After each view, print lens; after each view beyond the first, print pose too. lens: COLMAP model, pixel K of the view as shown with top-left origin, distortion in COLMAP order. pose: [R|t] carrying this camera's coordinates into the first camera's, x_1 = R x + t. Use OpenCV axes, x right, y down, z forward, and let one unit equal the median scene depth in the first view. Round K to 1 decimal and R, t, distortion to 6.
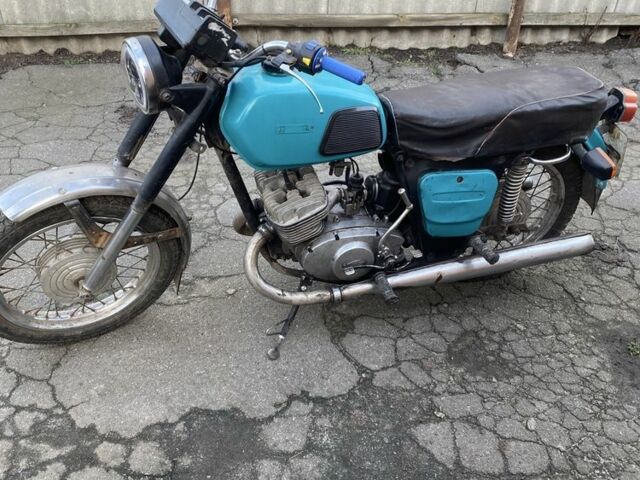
lens RADIAL K [[631.5, 0, 313.9], [0, 631.5, 237.4], [0, 0, 1]] dist [0.071533, -0.090800]
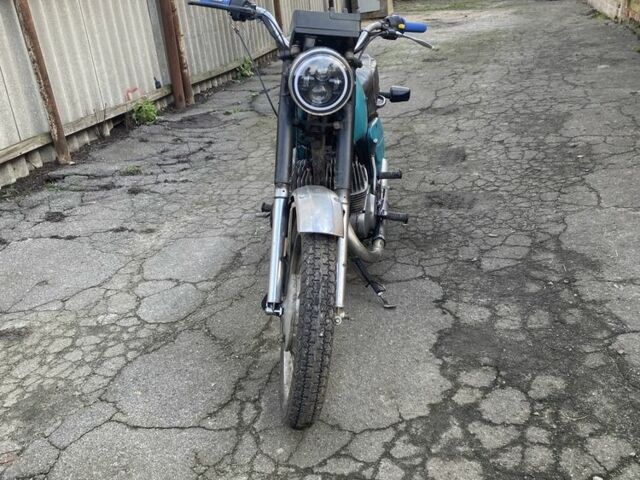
lens RADIAL K [[631.5, 0, 313.9], [0, 631.5, 237.4], [0, 0, 1]] dist [0.071533, -0.090800]
pose [[0.410039, -0.426410, 0.806252, -1.118182], [0.611305, 0.784528, 0.104027, -0.134017], [-0.676886, 0.450211, 0.582354, 0.407380]]
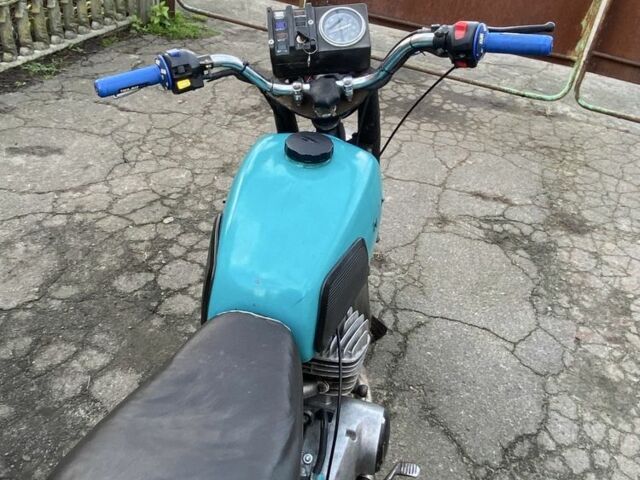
lens RADIAL K [[625.5, 0, 320.0], [0, 625.5, 240.0], [0, 0, 1]] dist [0.088975, -0.099085]
pose [[-0.492141, 0.412063, -0.766812, 0.452191], [-0.608908, 0.466568, 0.641518, -0.610264], [0.622116, 0.782636, 0.021292, 0.989623]]
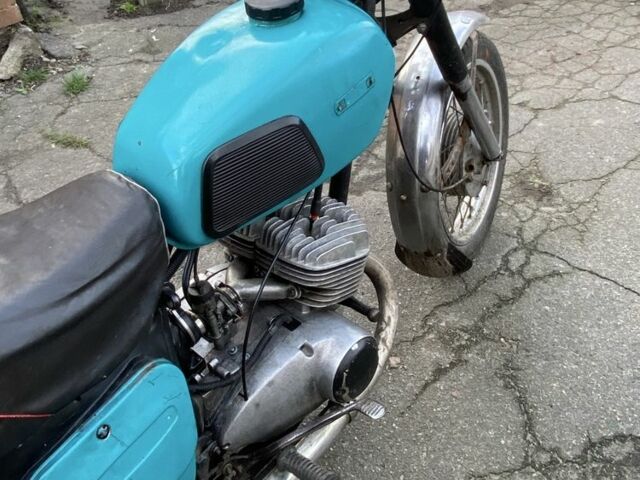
lens RADIAL K [[631.5, 0, 313.9], [0, 631.5, 237.4], [0, 0, 1]] dist [0.071533, -0.090800]
pose [[-0.846298, 0.356527, -0.395812, 0.194467], [-0.296383, 0.302270, 0.905975, -0.675504], [0.442646, 0.884037, -0.150142, 1.188729]]
